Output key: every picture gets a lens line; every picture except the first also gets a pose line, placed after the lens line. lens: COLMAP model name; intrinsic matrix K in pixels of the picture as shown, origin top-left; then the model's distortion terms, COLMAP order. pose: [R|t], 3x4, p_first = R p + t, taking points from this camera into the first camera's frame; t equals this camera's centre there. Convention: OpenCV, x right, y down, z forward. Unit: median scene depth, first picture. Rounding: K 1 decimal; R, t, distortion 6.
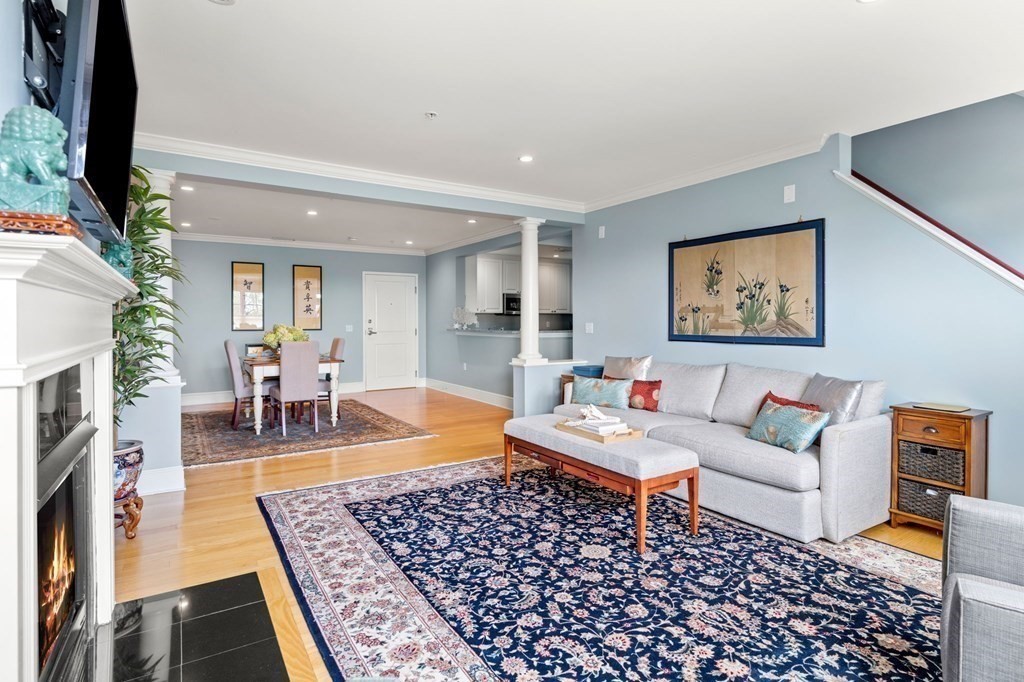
lens RADIAL K [[521.5, 0, 512.9], [0, 521.5, 324.0], [0, 0, 1]] dist [-0.001437, 0.000021]
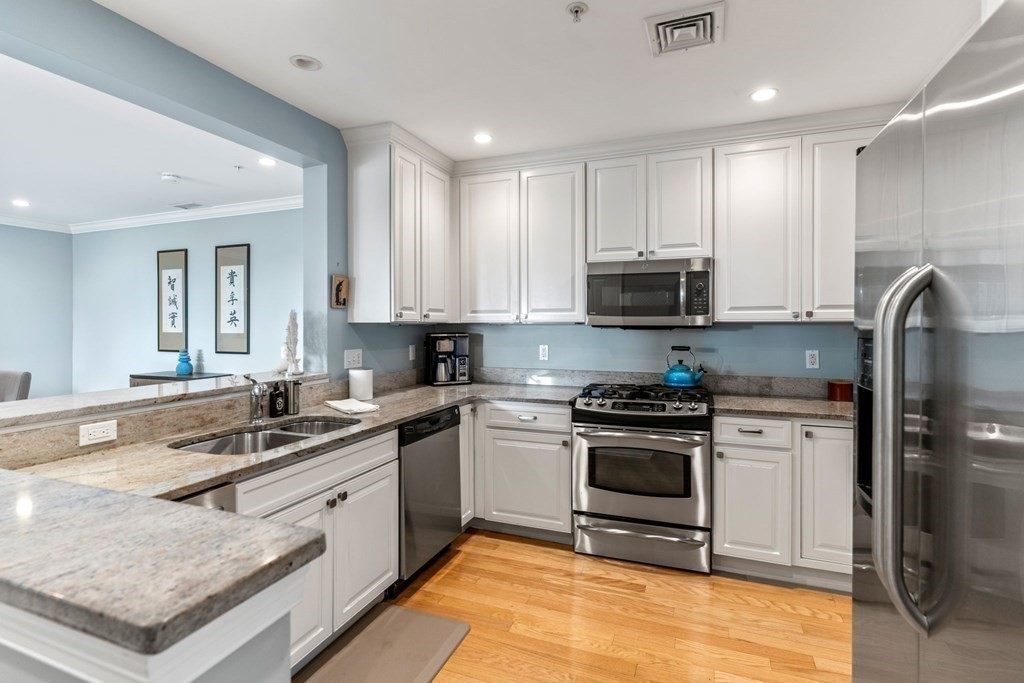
lens RADIAL K [[505.5, 0, 508.1], [0, 505.5, 321.7], [0, 0, 1]] dist [0.000461, 0.000106]
pose [[0.581603, 0.001963, -0.813470, 0.625199], [-0.001157, 0.999998, 0.001585, -0.063046], [0.813472, 0.000019, 0.581604, 2.237616]]
